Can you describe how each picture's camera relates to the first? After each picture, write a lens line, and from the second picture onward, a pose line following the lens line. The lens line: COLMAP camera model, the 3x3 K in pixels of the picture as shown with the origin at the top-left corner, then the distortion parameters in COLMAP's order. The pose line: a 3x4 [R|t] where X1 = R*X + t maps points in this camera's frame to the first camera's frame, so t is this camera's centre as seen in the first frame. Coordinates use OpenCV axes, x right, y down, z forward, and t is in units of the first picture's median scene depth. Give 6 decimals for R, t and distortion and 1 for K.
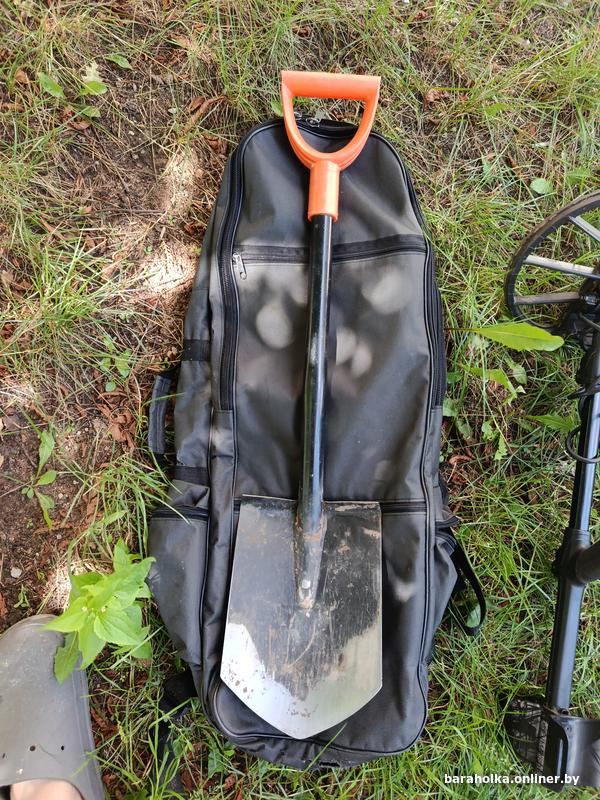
lens RADIAL K [[555.6, 0, 300.4], [0, 555.6, 400.5], [0, 0, 1]] dist [0.013783, -0.041523]
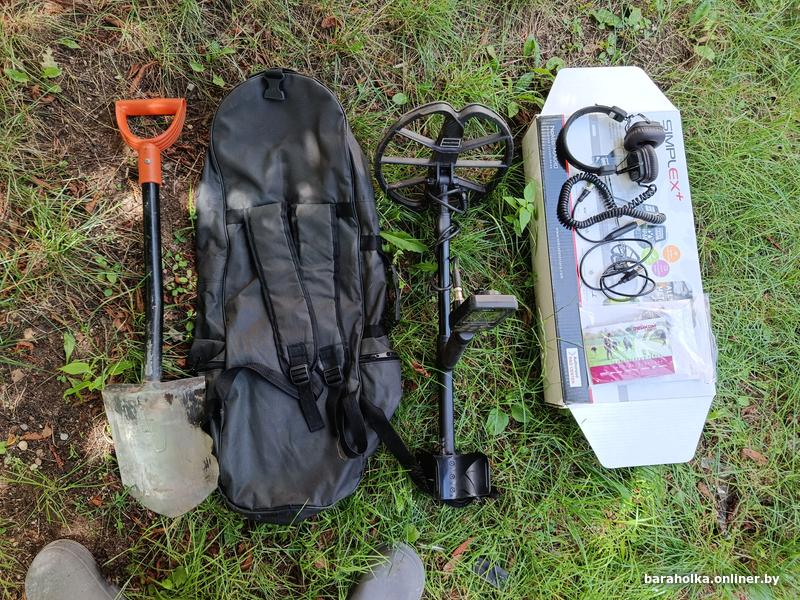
lens RADIAL K [[555.6, 0, 392.1], [0, 555.6, 302.5], [0, 0, 1]] dist [0.013783, -0.041523]
pose [[0.982134, -0.167495, 0.085782, 0.230900], [0.162192, 0.984583, 0.065500, 0.023512], [-0.095430, -0.050416, 0.994159, -0.441410]]
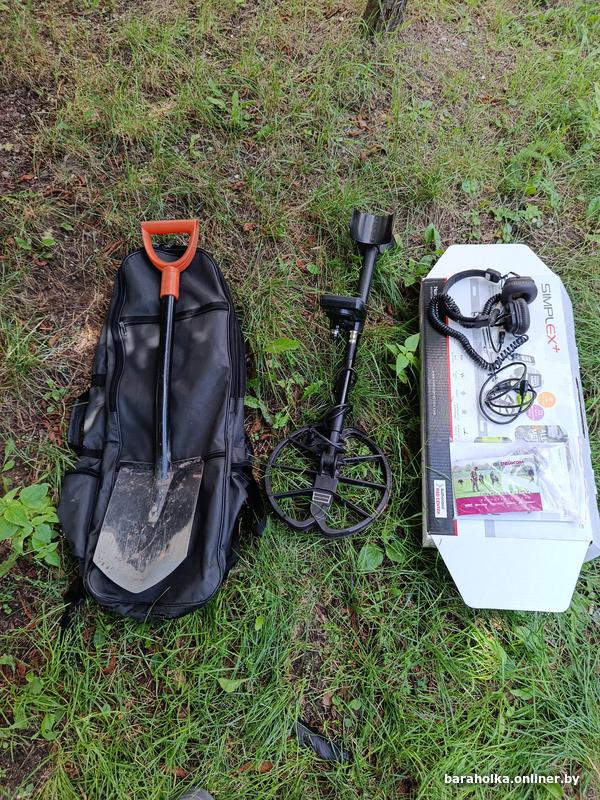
lens RADIAL K [[555.6, 0, 302.4], [0, 555.6, 401.1], [0, 0, 1]] dist [0.013783, -0.041523]
pose [[0.994701, -0.081079, -0.063222, 0.522838], [0.064373, 0.970598, -0.231940, 0.398376], [0.080168, 0.226641, 0.970673, -0.547348]]
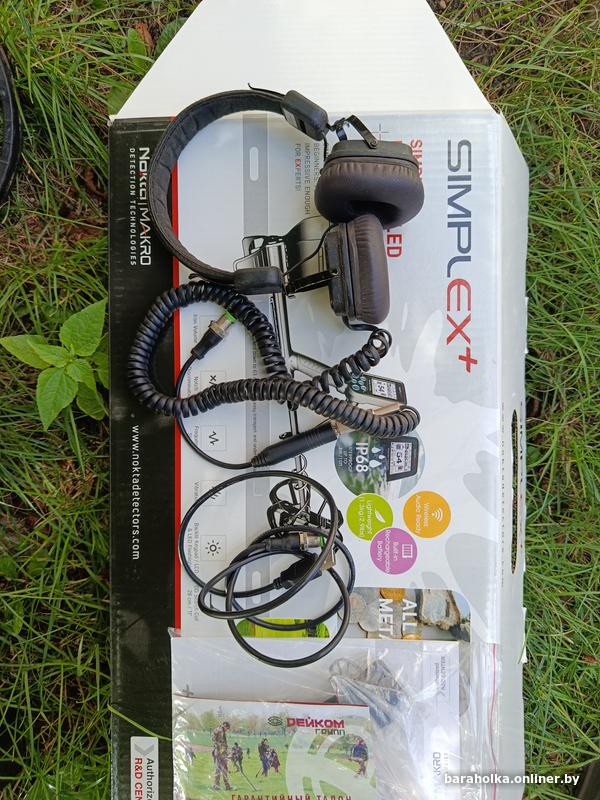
lens RADIAL K [[555.6, 0, 312.1], [0, 555.6, 397.4], [0, 0, 1]] dist [0.013783, -0.041523]
pose [[0.992888, -0.119000, 0.003410, 0.954761], [0.116414, 0.976503, 0.181353, -0.105682], [-0.024911, -0.179666, 0.983412, 0.381853]]
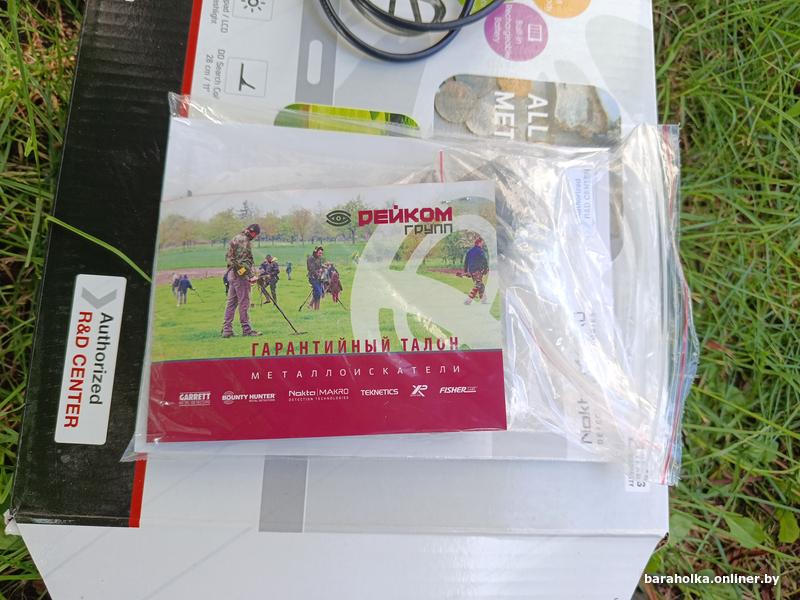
lens RADIAL K [[555.6, 0, 404.6], [0, 555.6, 298.0], [0, 0, 1]] dist [0.013783, -0.041523]
pose [[0.982186, -0.046427, 0.182084, 0.866828], [0.040600, 0.998541, 0.035600, 0.300395], [-0.183471, -0.027573, 0.982638, 0.513112]]
